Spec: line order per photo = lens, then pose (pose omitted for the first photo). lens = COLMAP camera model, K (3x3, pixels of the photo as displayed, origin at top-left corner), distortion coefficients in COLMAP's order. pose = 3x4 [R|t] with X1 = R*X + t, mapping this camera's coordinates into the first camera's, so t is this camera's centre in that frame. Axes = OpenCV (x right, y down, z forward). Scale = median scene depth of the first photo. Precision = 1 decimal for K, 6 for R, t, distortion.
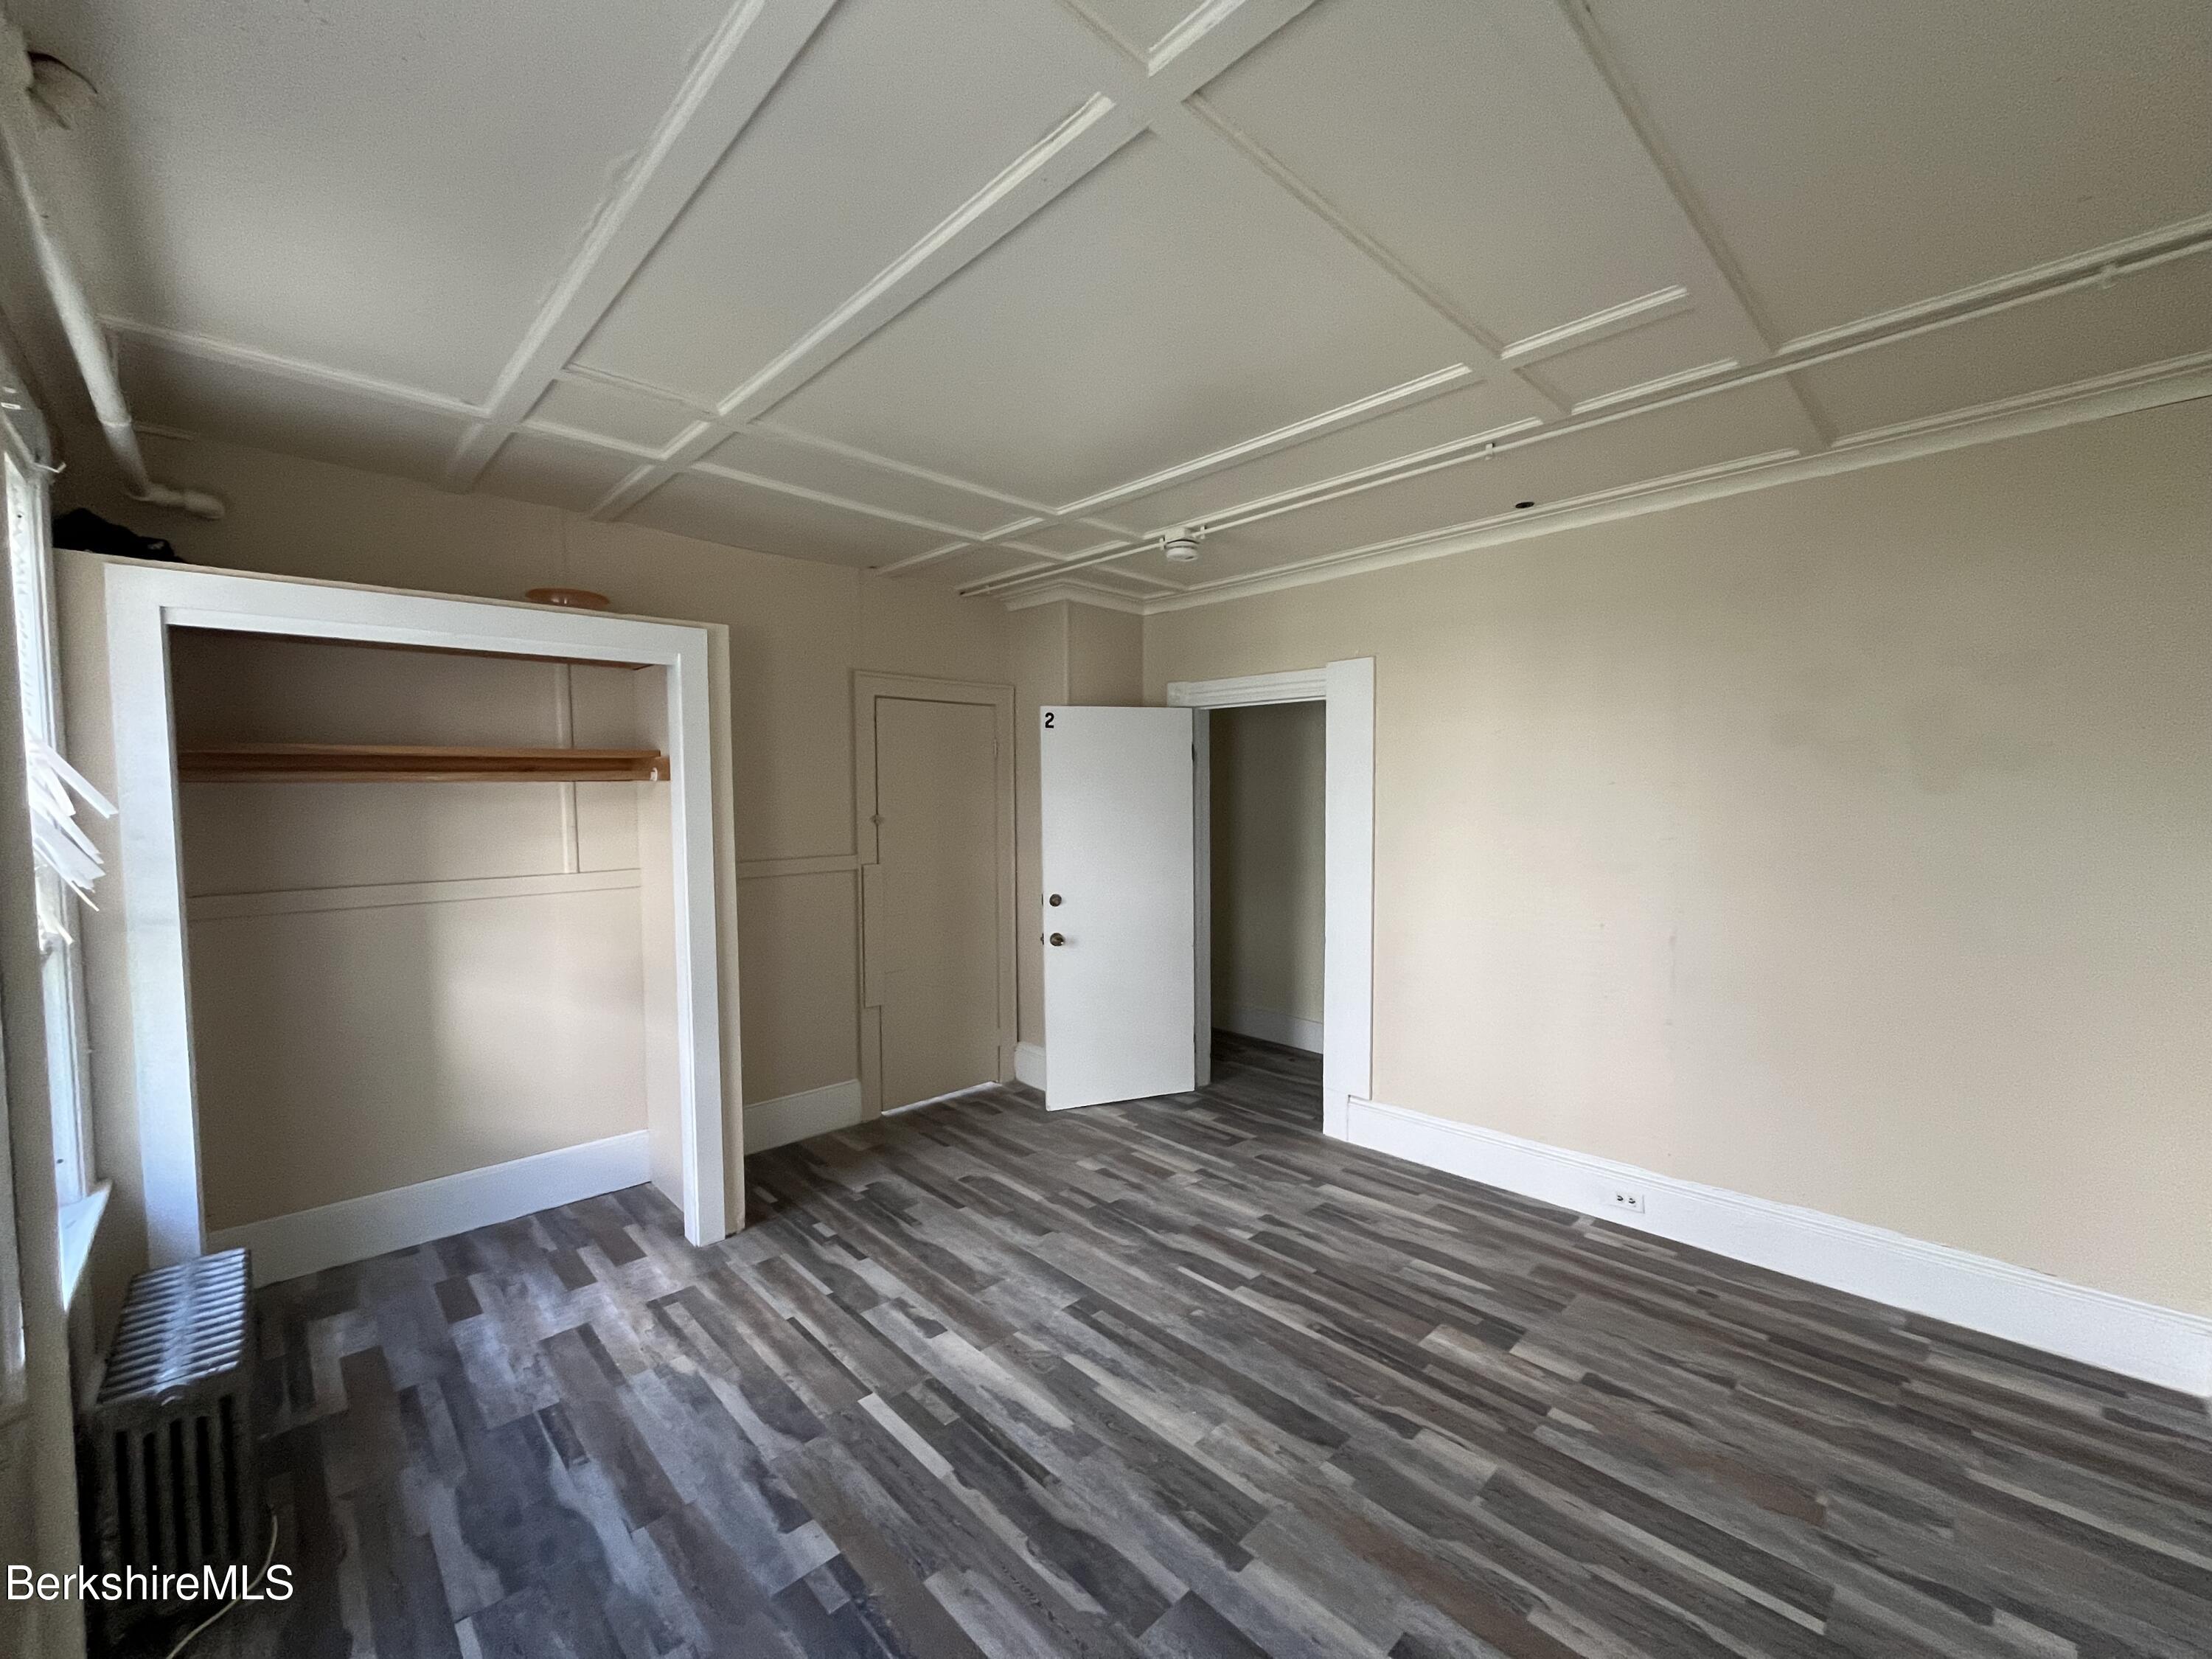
lens RADIAL K [[897.9, 0, 1107.9], [0, 897.9, 833.5], [0, 0, 1]] dist [-0.001353, -0.000226]
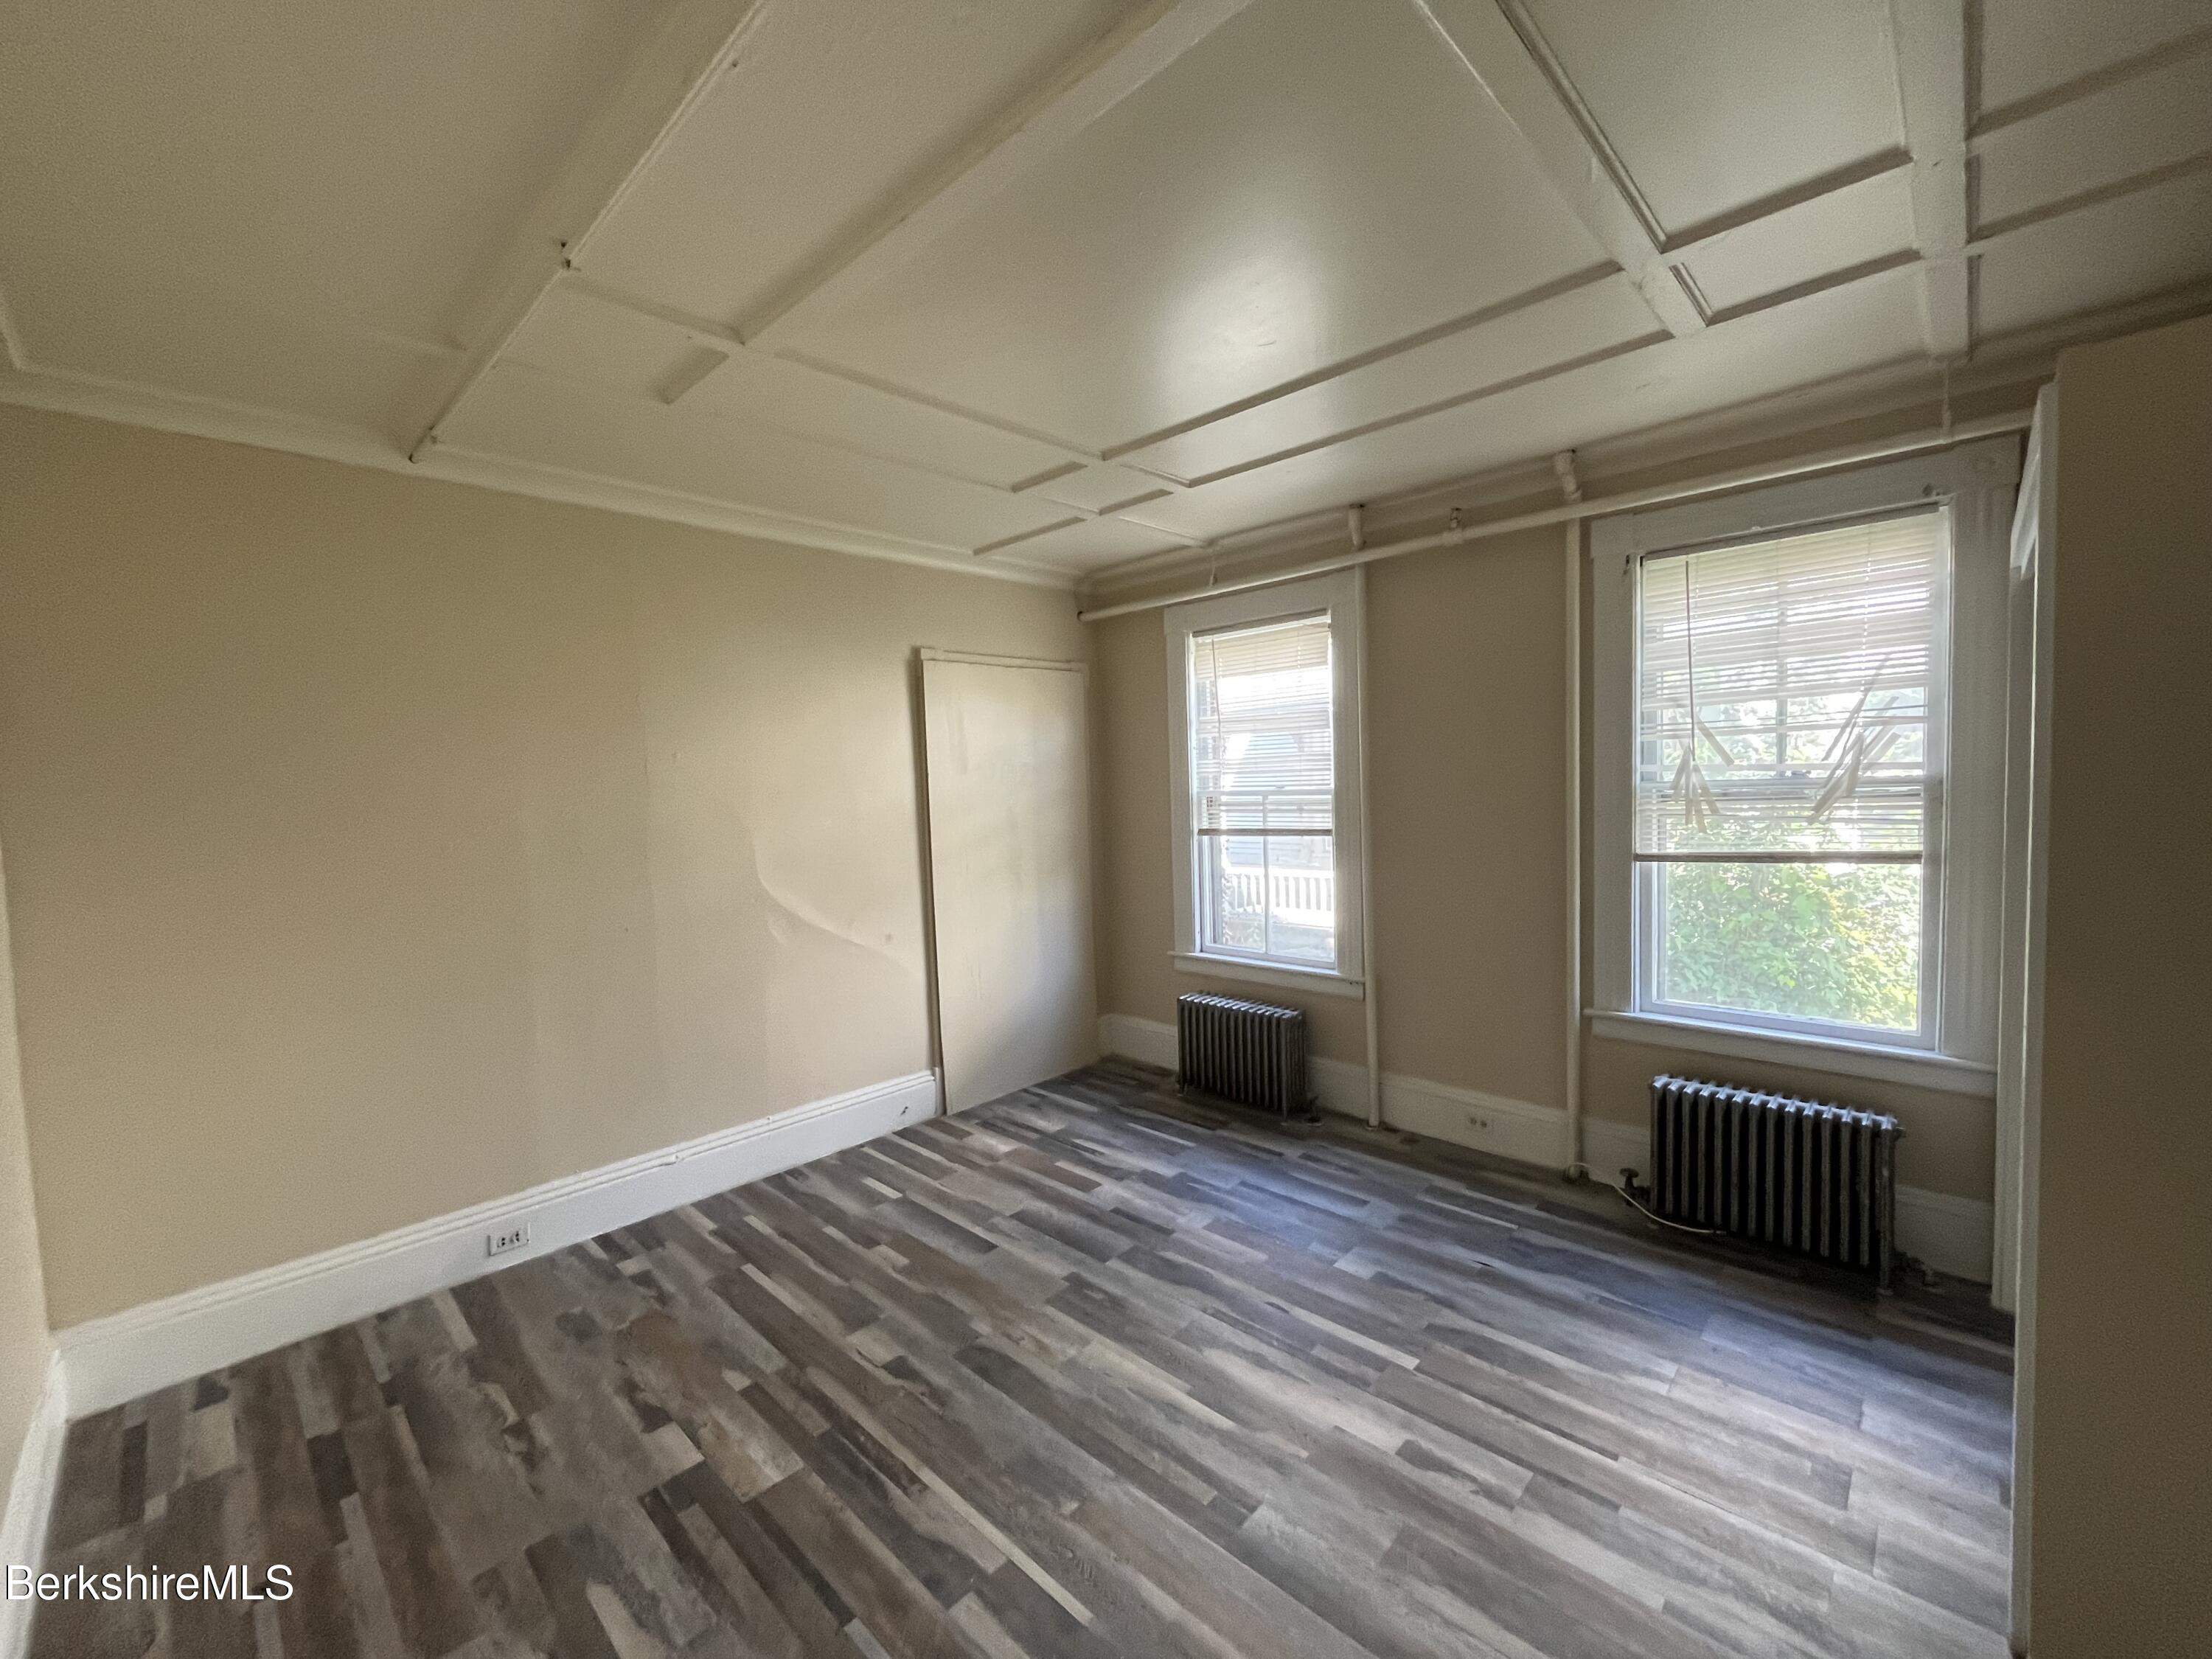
lens RADIAL K [[897.9, 0, 1105.3], [0, 897.9, 828.3], [0, 0, 1]] dist [-0.001353, -0.000226]
pose [[-0.998630, 0.039273, -0.034576, 0.090564], [0.035640, 0.994343, 0.100056, -0.082552], [0.038310, 0.098687, -0.994381, 1.987720]]
